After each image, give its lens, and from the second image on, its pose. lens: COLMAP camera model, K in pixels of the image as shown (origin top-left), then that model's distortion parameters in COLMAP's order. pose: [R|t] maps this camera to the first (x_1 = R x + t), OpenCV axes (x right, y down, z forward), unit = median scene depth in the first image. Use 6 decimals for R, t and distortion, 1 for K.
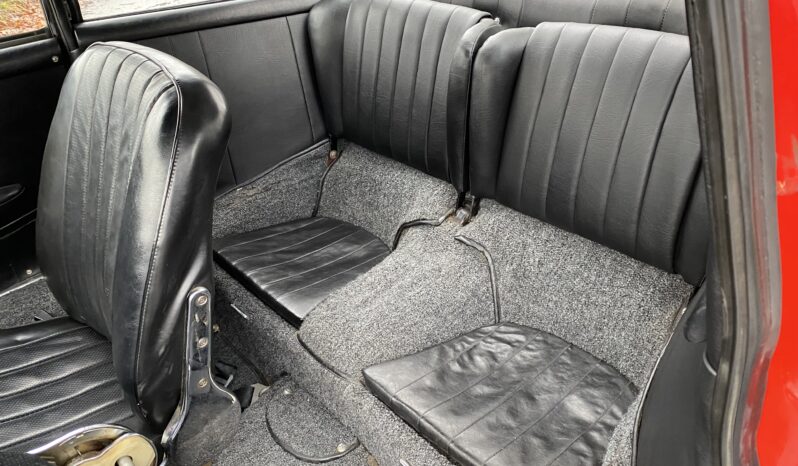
lens RADIAL K [[606.9, 0, 399.0], [0, 606.9, 233.0], [0, 0, 1]] dist [0.050178, 0.001941]
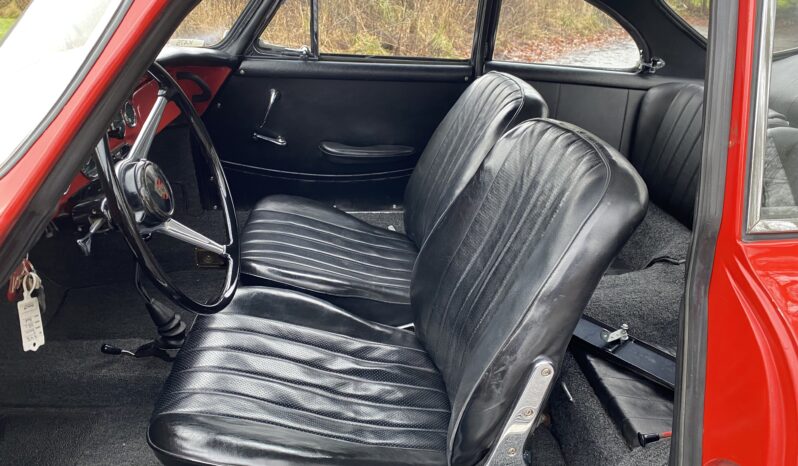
lens RADIAL K [[677.6, 0, 399.0], [0, 677.6, 233.0], [0, 0, 1]] dist [0.004727, 0.003183]
pose [[0.800682, 0.319686, -0.506664, 0.299587], [-0.403847, 0.912702, -0.062319, 0.250047], [0.442511, 0.254512, 0.859888, -0.445324]]
